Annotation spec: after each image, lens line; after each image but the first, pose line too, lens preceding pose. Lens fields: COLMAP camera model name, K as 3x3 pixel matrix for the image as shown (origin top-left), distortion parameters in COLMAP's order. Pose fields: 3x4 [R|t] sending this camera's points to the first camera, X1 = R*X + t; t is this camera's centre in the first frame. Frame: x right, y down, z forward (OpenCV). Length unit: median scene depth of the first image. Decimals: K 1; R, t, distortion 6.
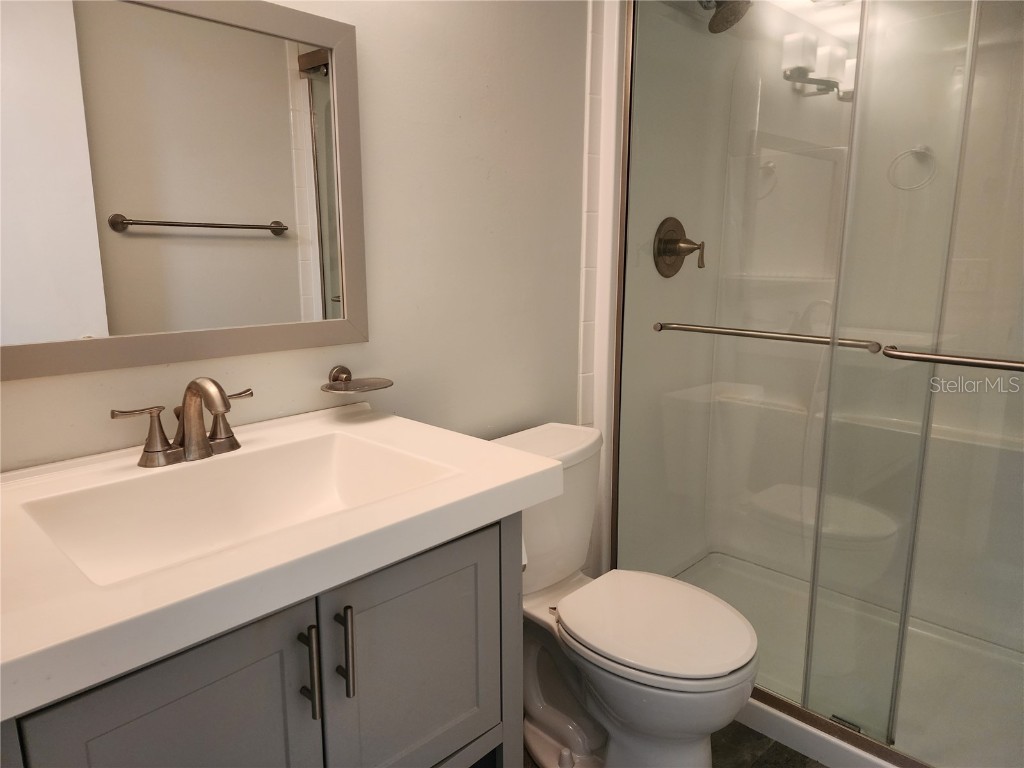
lens RADIAL K [[670.7, 0, 512.0], [0, 670.7, 384.0], [0, 0, 1]] dist [0.083263, -0.071687]
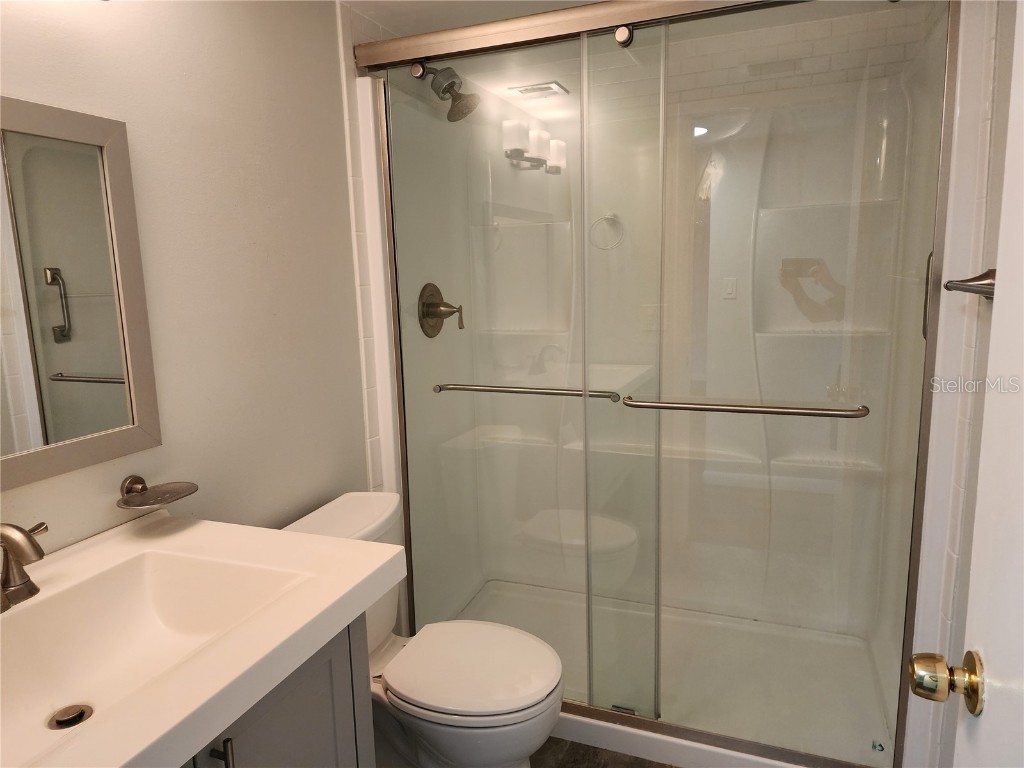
lens RADIAL K [[681.7, 0, 490.7], [0, 681.7, 387.3], [0, 0, 1]] dist [0.087247, -0.081010]
pose [[0.924515, -0.090833, 0.370165, -0.109372], [0.100946, 0.994860, -0.007997, -0.069650], [-0.367536, 0.044760, 0.928932, -0.055216]]
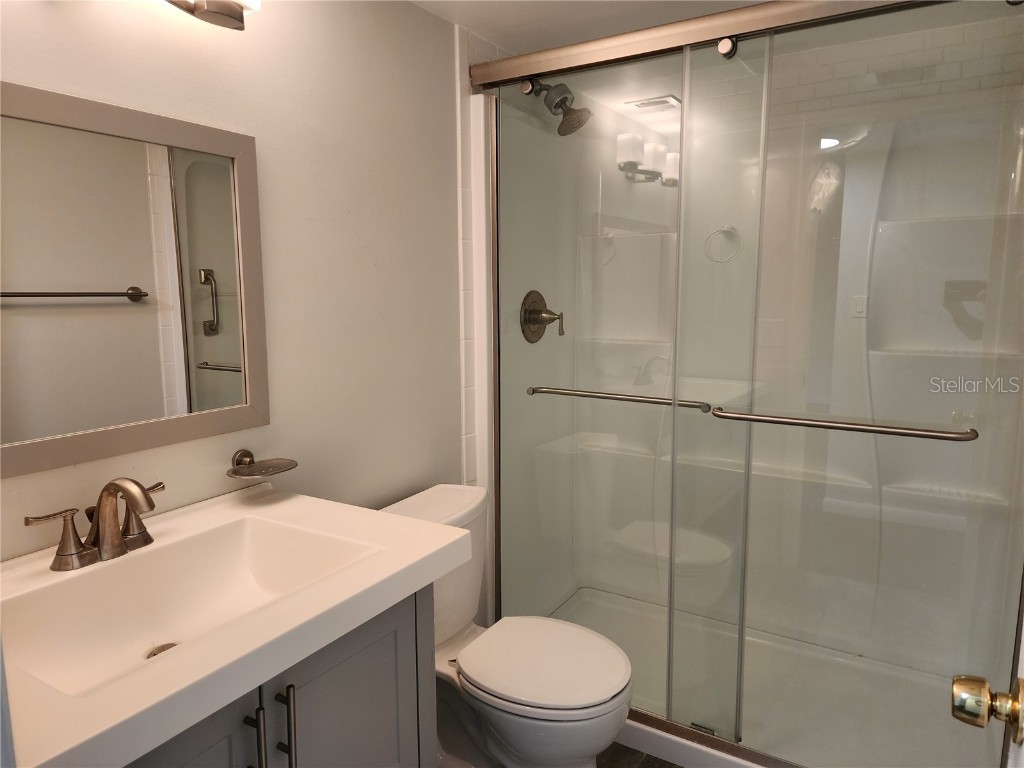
lens RADIAL K [[680.1, 0, 512.0], [0, 680.1, 384.0], [0, 0, 1]] dist [0.092008, -0.082917]
pose [[0.975084, -0.034522, 0.219134, -0.061264], [0.045503, 0.997938, -0.045259, -0.047002], [-0.217120, 0.054102, 0.974645, -0.100843]]
